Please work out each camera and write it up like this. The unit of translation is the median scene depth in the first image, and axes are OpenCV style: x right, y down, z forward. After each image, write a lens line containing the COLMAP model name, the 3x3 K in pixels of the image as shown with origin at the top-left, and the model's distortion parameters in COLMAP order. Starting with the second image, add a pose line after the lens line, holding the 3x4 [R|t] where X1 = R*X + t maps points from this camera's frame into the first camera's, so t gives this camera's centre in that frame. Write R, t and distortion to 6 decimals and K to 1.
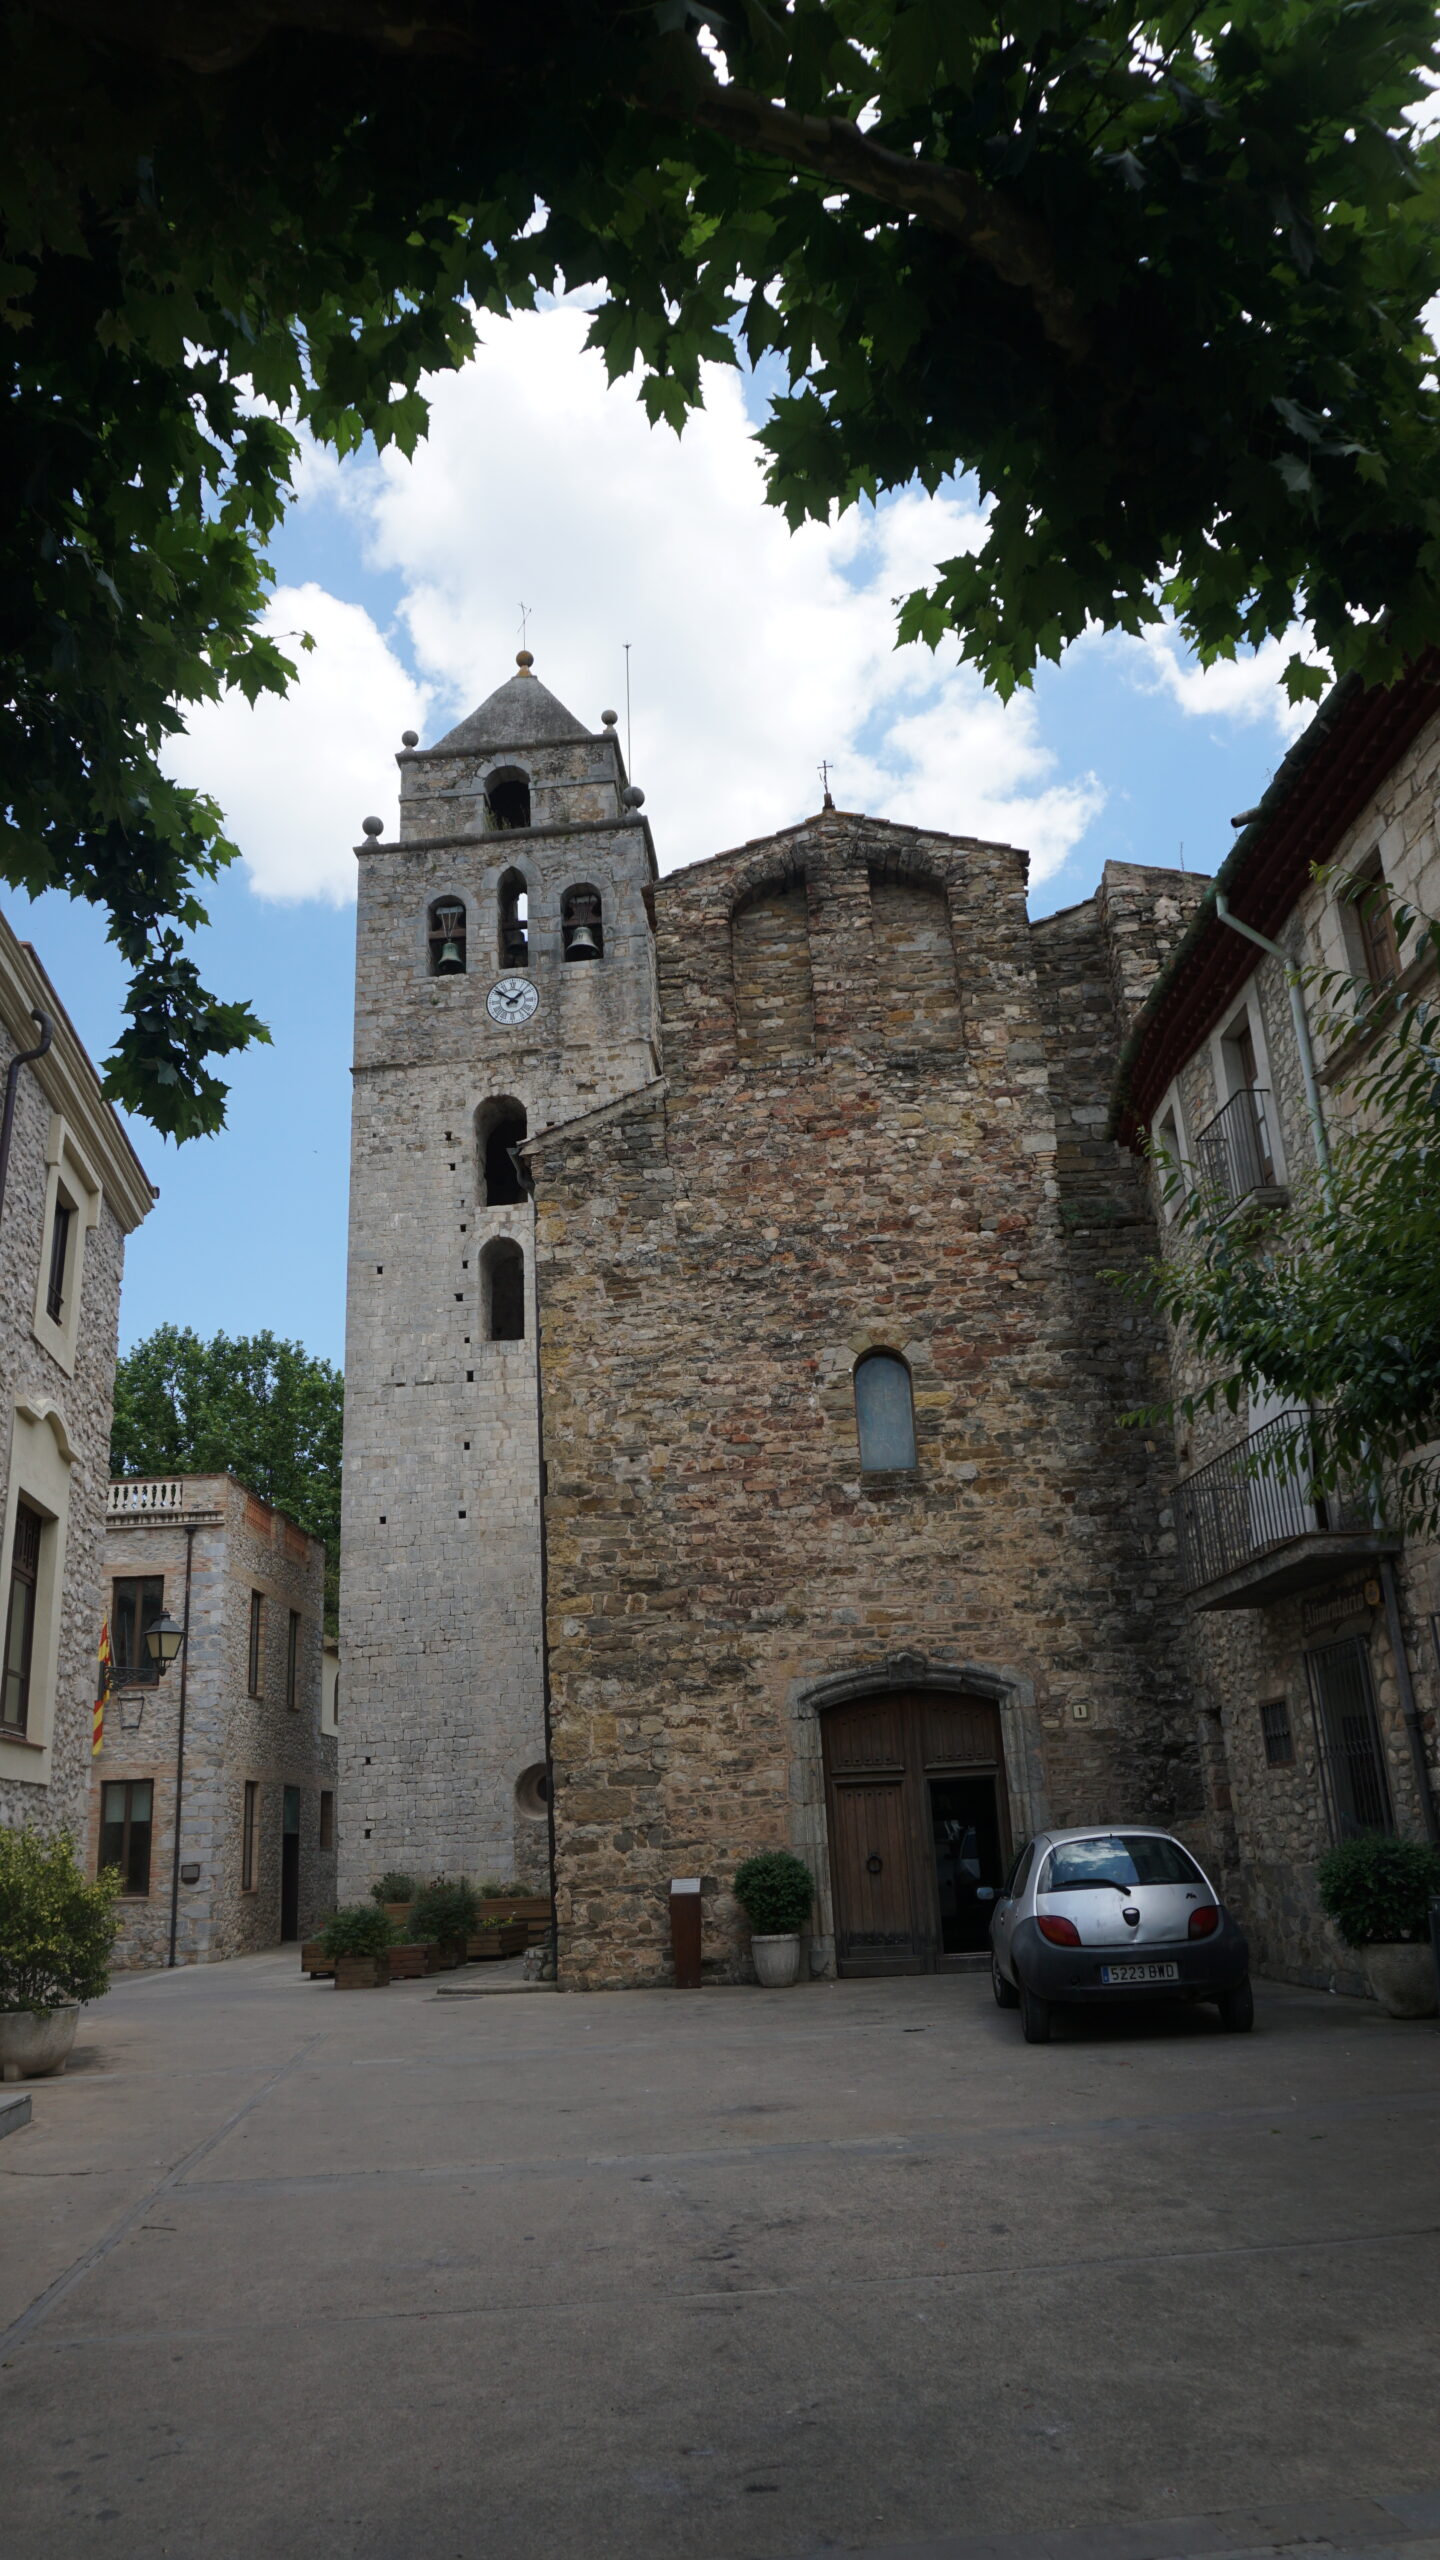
lens RADIAL K [[1722.6, 0, 720.0], [0, 1722.6, 1280.0], [0, 0, 1]] dist [-0.008574, -0.000951]
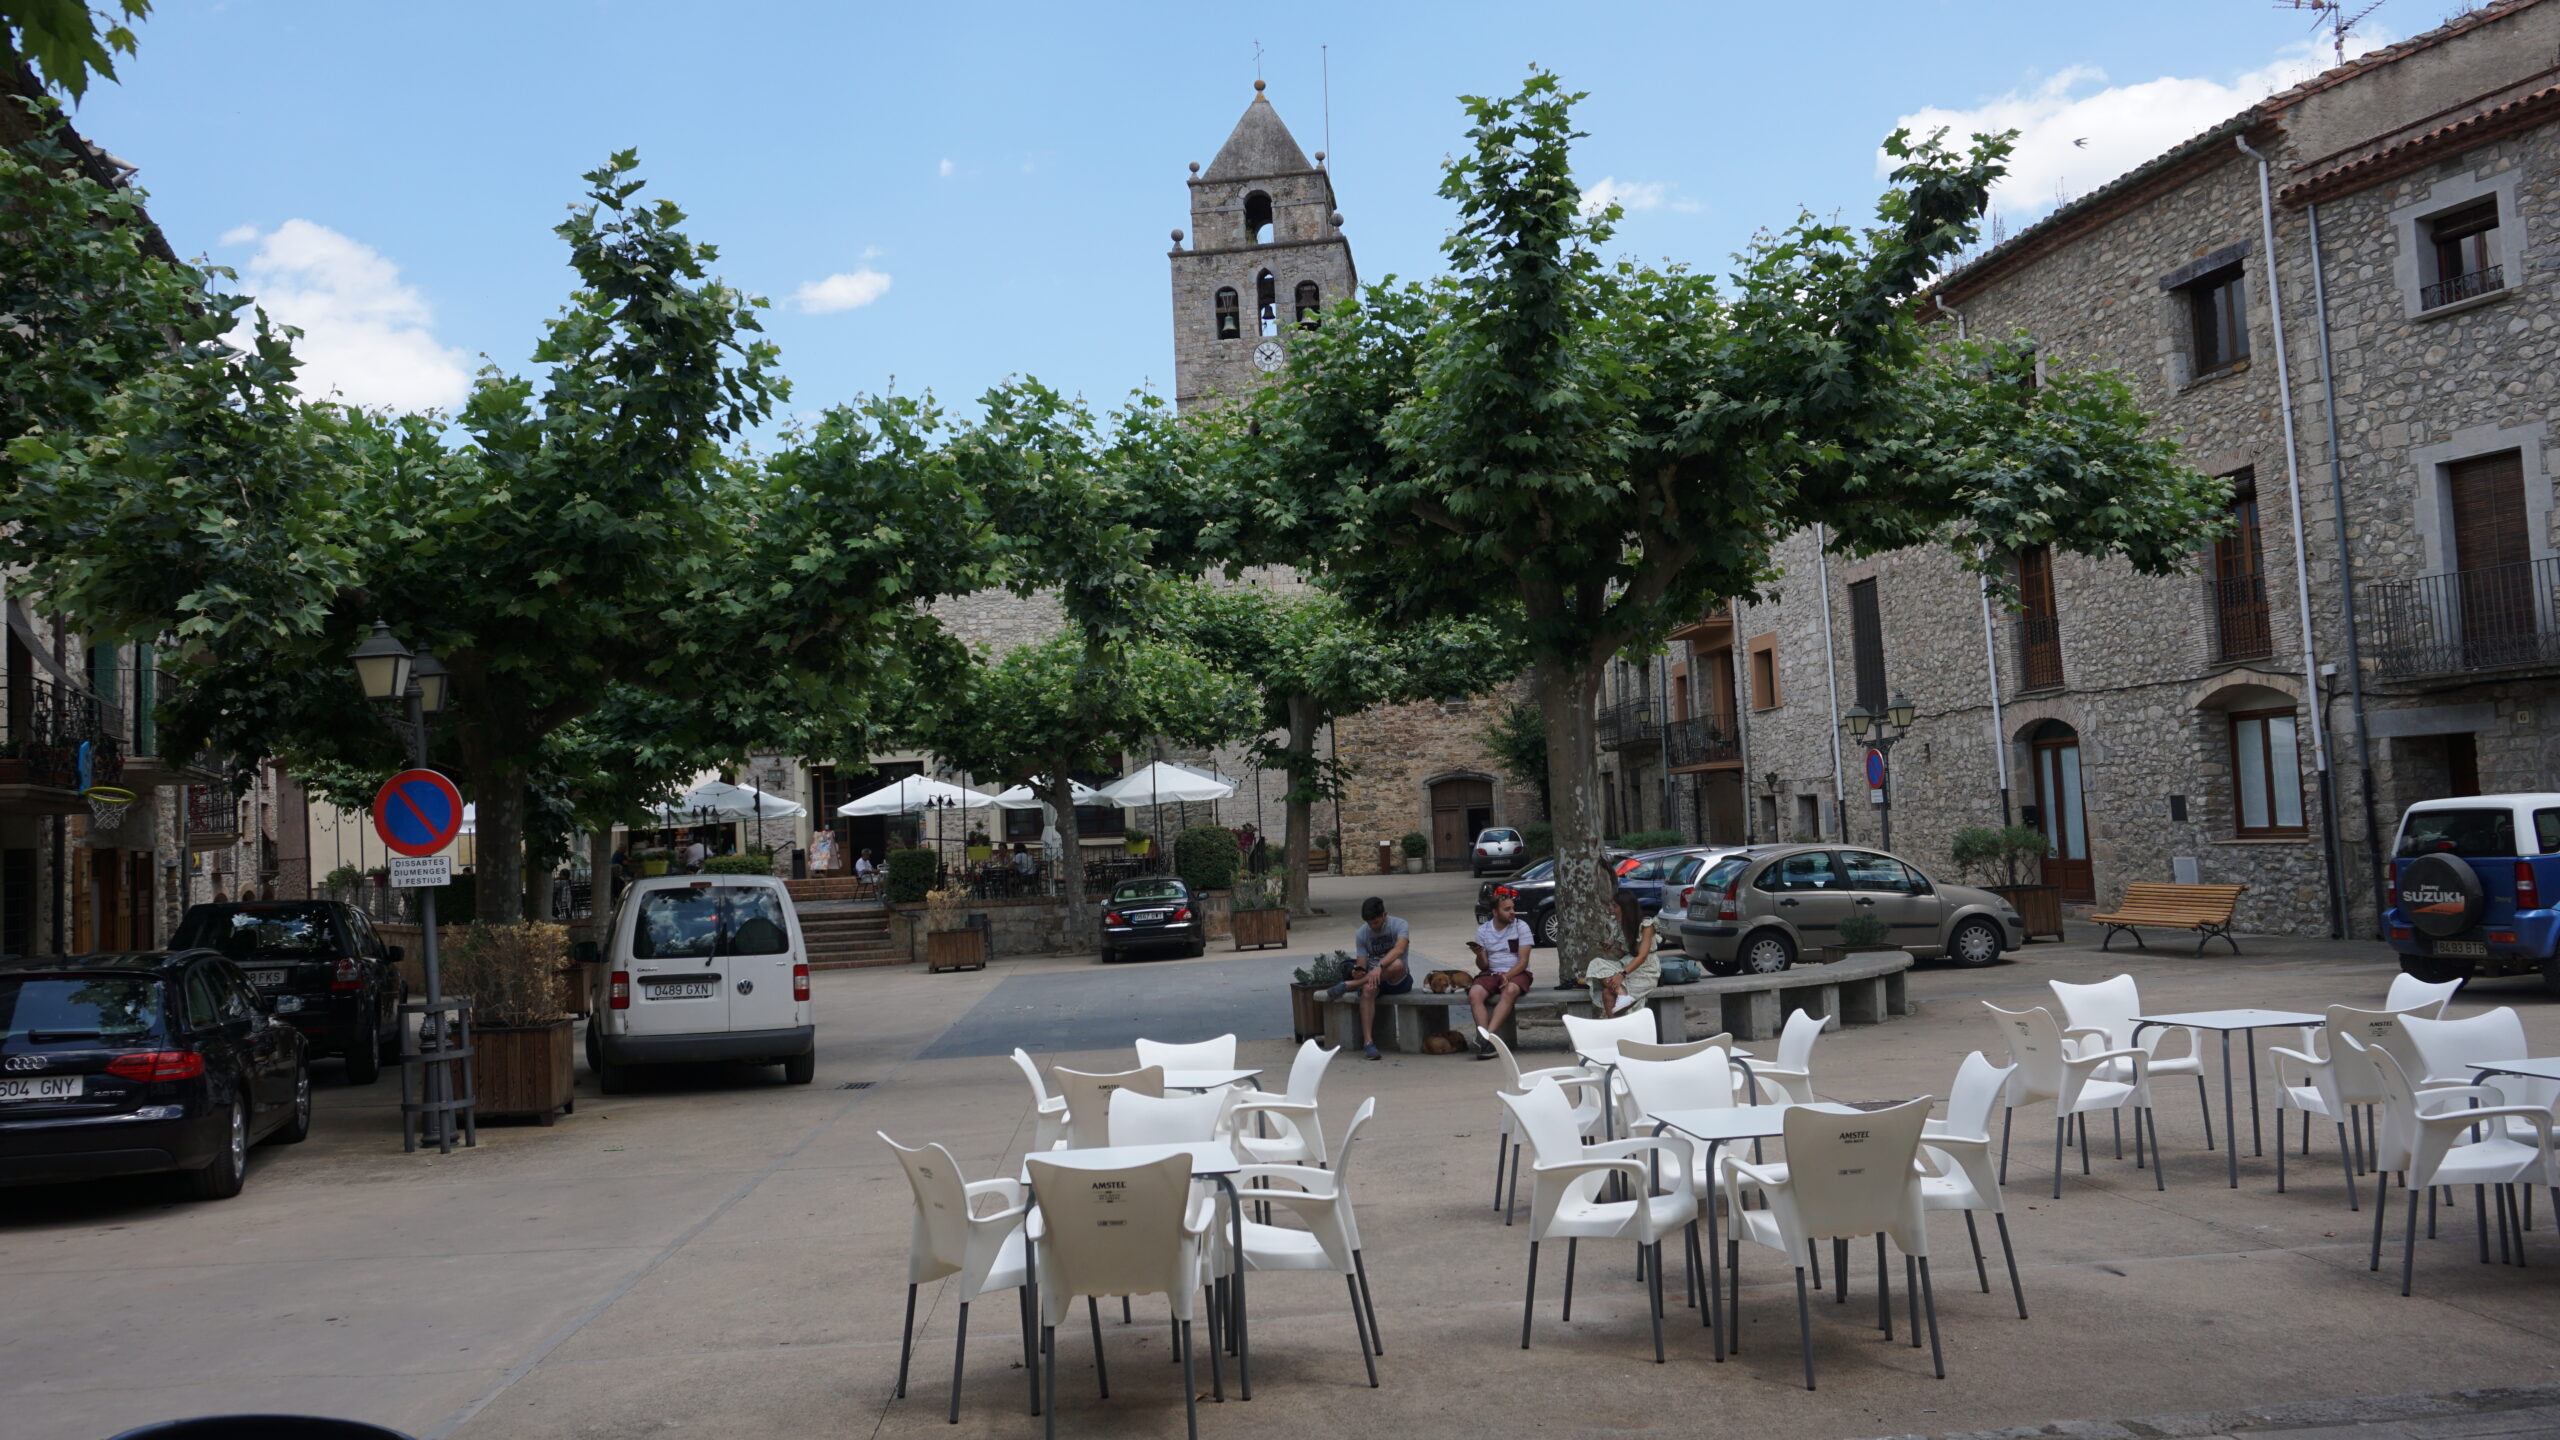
lens RADIAL K [[2068.4, 0, 1280.0], [0, 2068.4, 720.0], [0, 0, 1]] dist [-0.000823, -0.000342]
pose [[0.998968, -0.003053, -0.045316, -0.016810], [0.015088, 0.963381, 0.267712, -0.359329], [0.042839, -0.268120, 0.962433, -1.057046]]
